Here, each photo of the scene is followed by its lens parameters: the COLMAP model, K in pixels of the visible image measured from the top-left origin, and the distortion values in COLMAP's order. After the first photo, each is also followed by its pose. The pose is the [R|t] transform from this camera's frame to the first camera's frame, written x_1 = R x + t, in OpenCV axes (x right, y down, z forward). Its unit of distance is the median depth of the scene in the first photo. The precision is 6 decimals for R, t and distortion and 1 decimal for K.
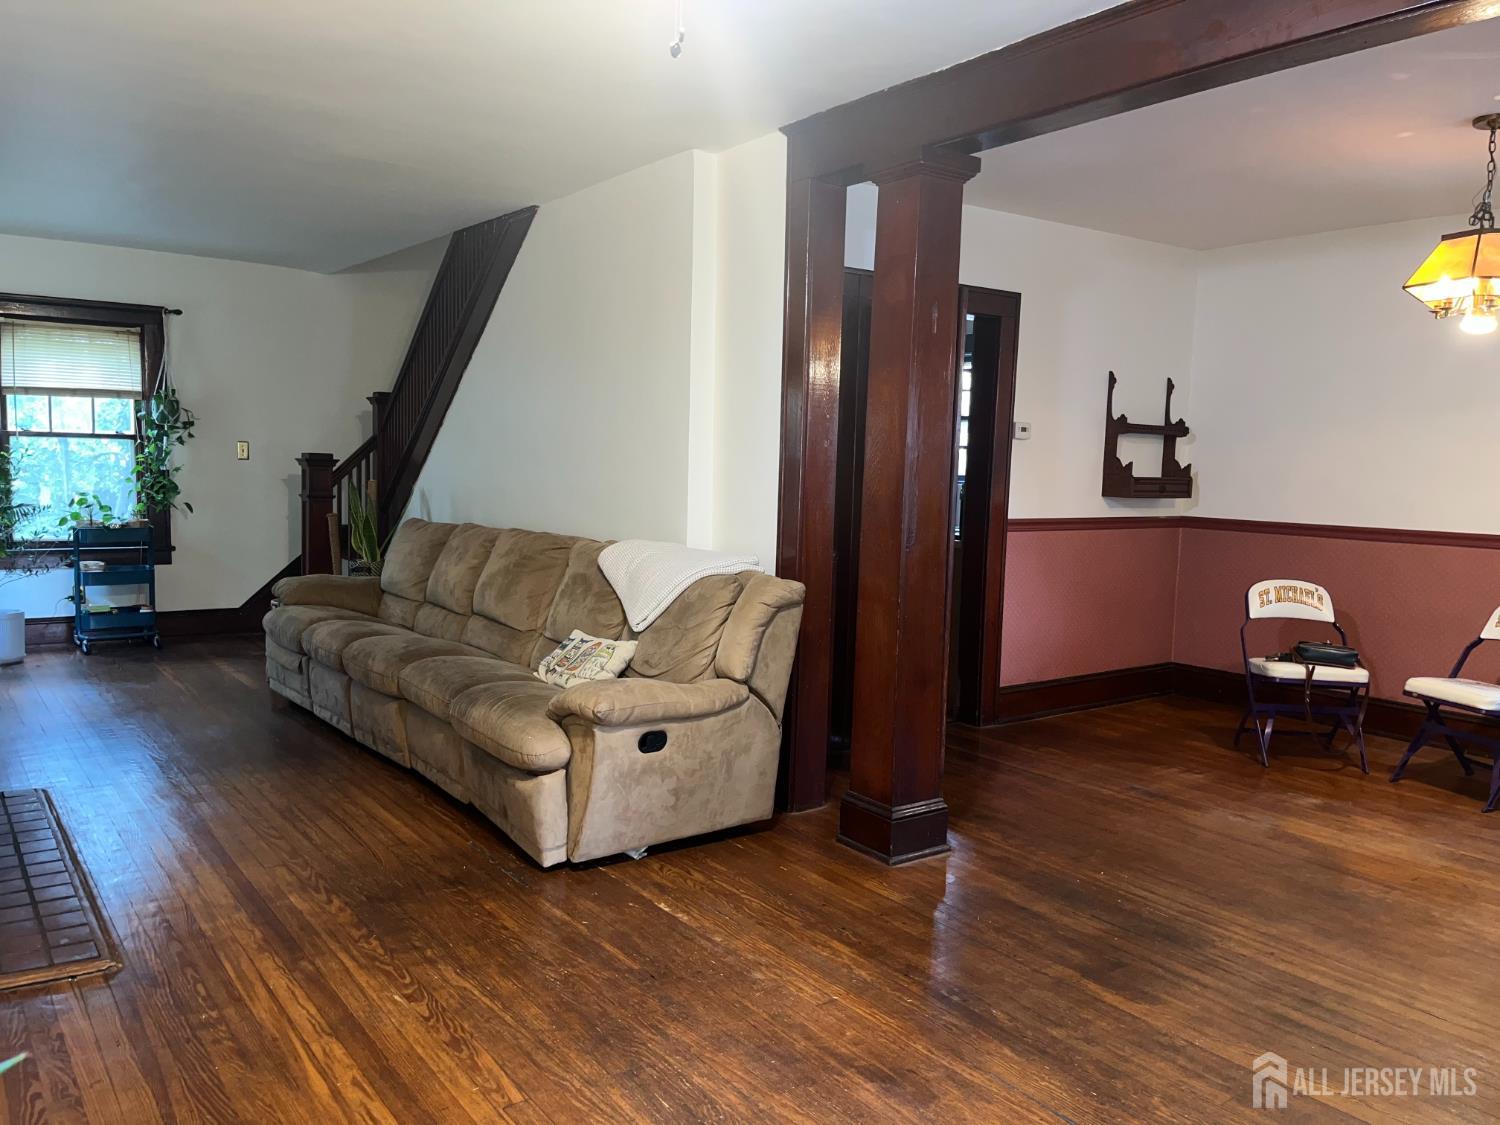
lens RADIAL K [[1153.6, 0, 748.6], [0, 1153.6, 572.9], [0, 0, 1]] dist [0.084393, -0.118779]
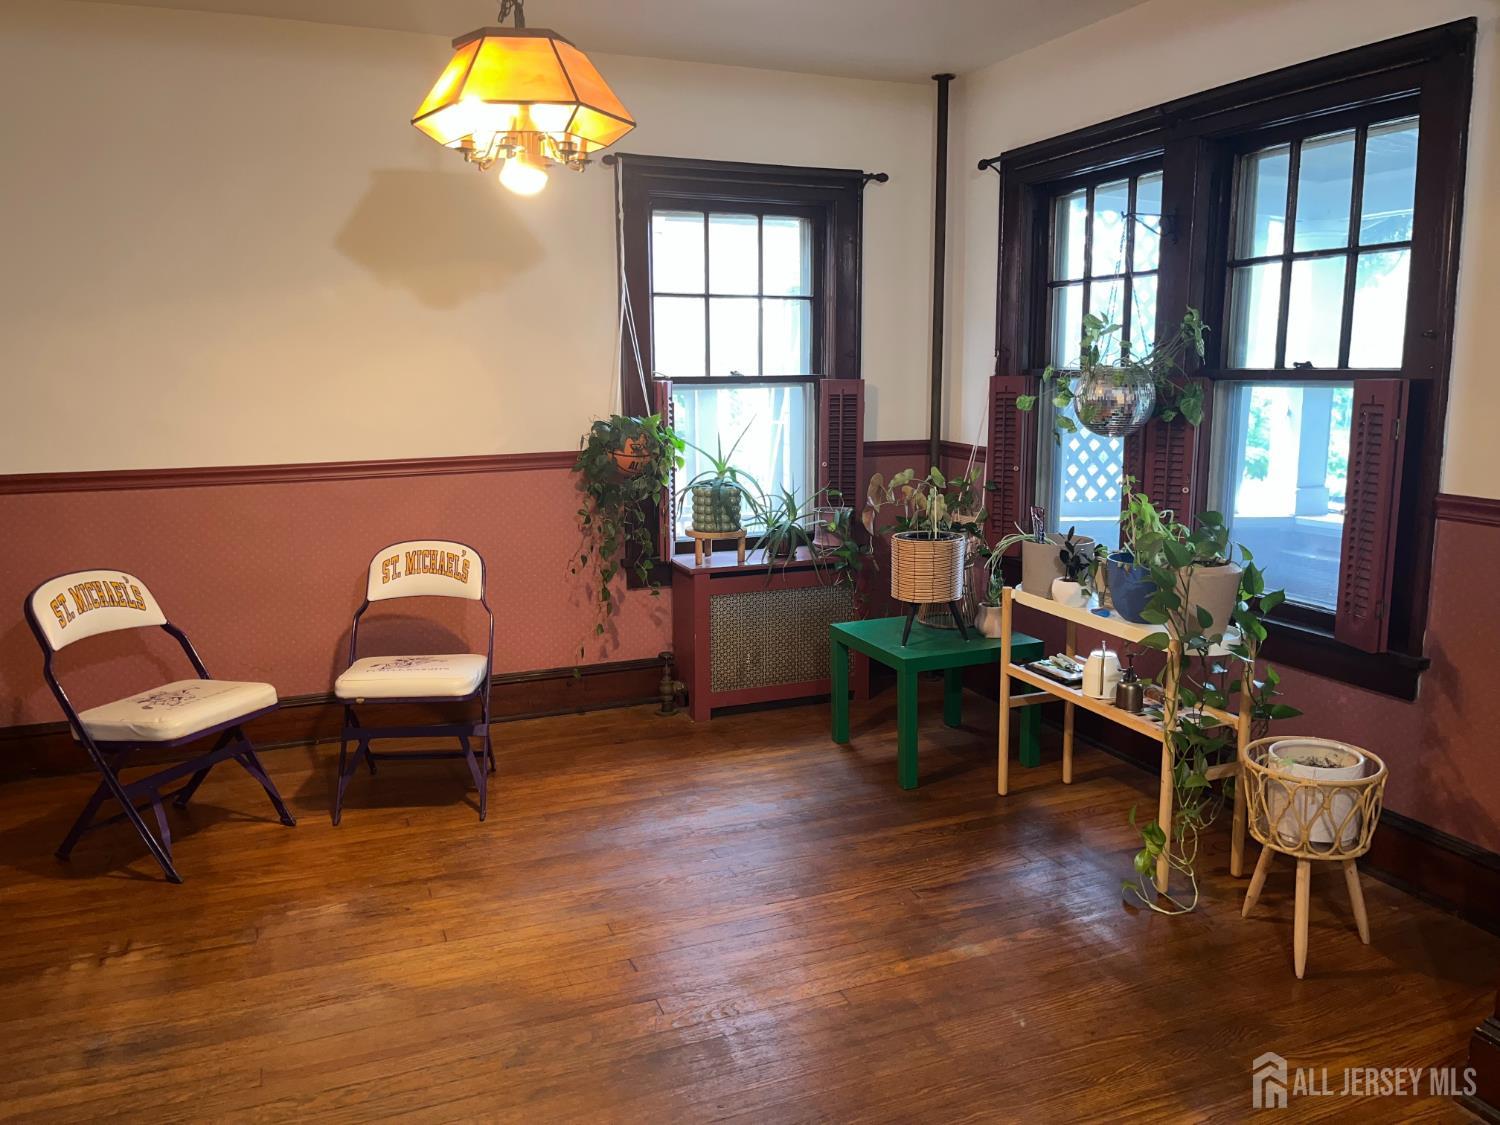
lens RADIAL K [[1153.6, 0, 748.6], [0, 1153.6, 572.9], [0, 0, 1]] dist [0.084393, -0.118779]
pose [[0.254879, -0.205106, 0.944970, -0.030077], [0.111598, 0.976955, 0.181948, -0.077026], [-0.960512, 0.059082, 0.271894, 0.582061]]
